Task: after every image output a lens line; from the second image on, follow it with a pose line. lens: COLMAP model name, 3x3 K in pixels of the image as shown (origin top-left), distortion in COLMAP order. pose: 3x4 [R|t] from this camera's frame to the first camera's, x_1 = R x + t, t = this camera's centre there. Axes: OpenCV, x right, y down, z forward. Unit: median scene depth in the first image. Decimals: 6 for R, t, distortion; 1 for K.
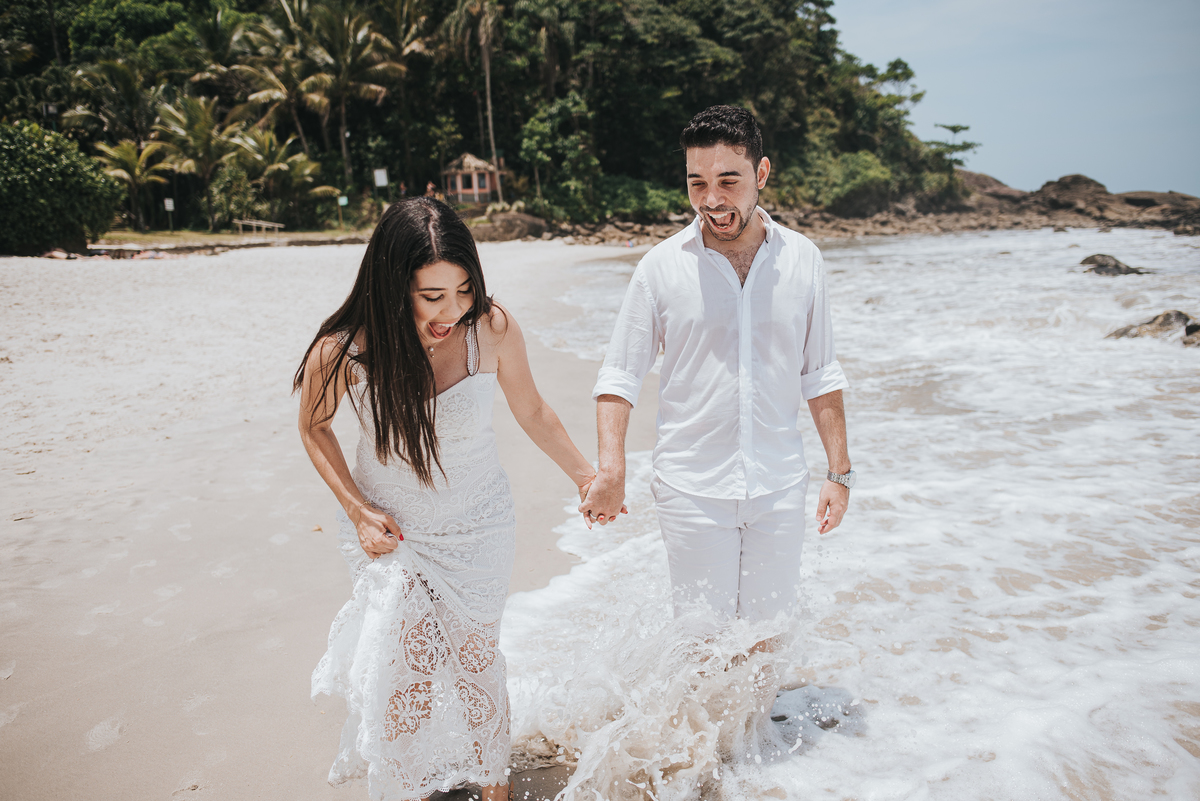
lens RADIAL K [[839.3, 0, 603.3], [0, 839.3, 401.2], [0, 0, 1]] dist [-0.049554, 0.027815]
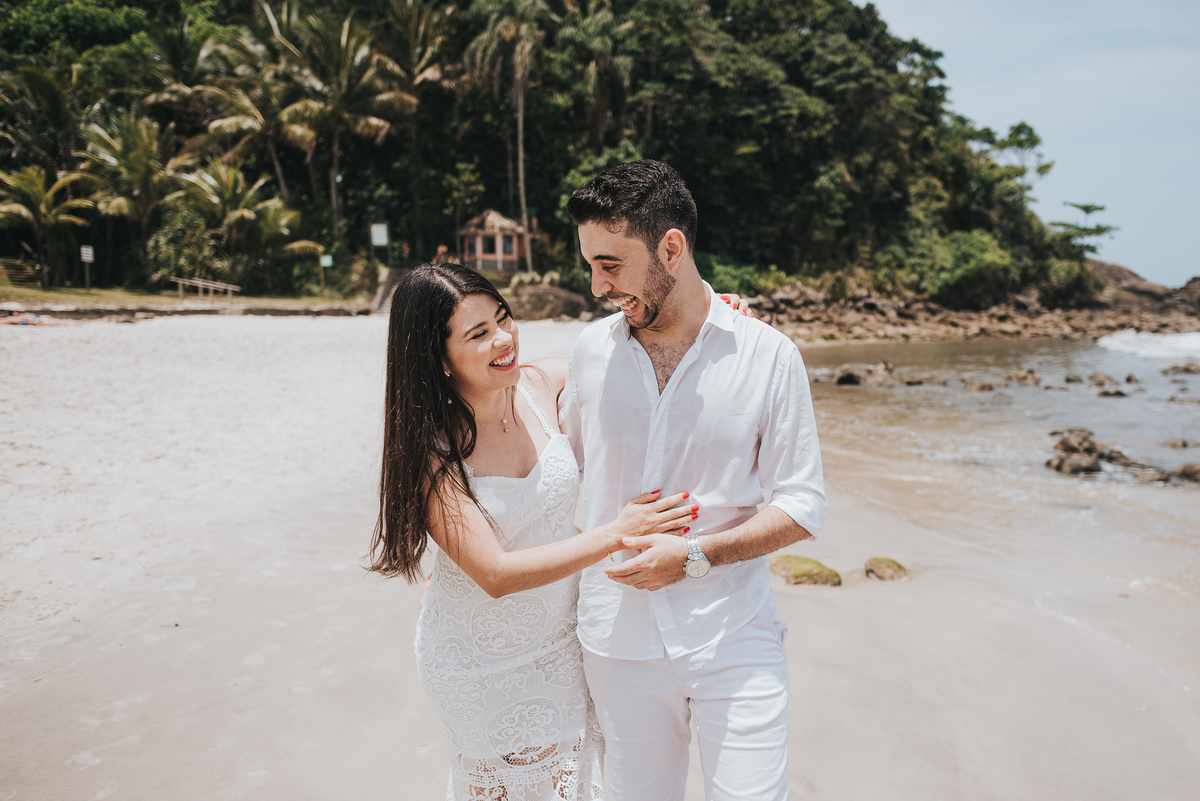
lens RADIAL K [[839.3, 0, 664.2], [0, 839.3, 426.8], [0, 0, 1]] dist [-0.049554, 0.027815]
pose [[0.999065, 0.040652, 0.014740, -0.000413], [-0.039582, 0.996982, -0.066782, -0.043147], [-0.017411, 0.066136, 0.997659, 0.213547]]
